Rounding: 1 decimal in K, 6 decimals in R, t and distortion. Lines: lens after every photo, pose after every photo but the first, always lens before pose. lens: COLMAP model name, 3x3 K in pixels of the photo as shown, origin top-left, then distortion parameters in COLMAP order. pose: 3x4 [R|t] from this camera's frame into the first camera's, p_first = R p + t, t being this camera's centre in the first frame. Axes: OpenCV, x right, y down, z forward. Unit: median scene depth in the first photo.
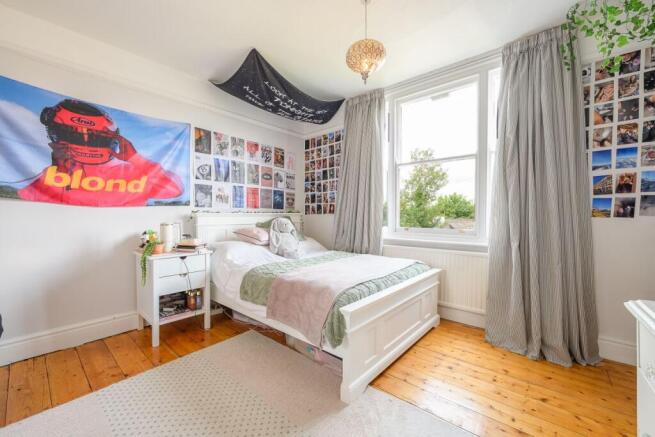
lens RADIAL K [[261.7, 0, 327.5], [0, 261.7, 218.5], [0, 0, 1]] dist [-0.001221, -0.000094]
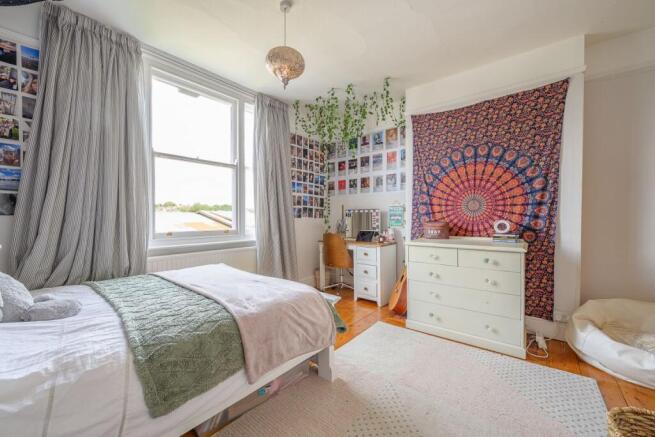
lens RADIAL K [[256.5, 0, 328.3], [0, 256.5, 220.0], [0, 0, 1]] dist [-0.012733, 0.000153]
pose [[-0.016885, -0.018257, 0.999691, -0.800722], [0.012080, 0.999757, 0.018462, -0.019544], [-0.999784, 0.012388, -0.016660, 0.791063]]
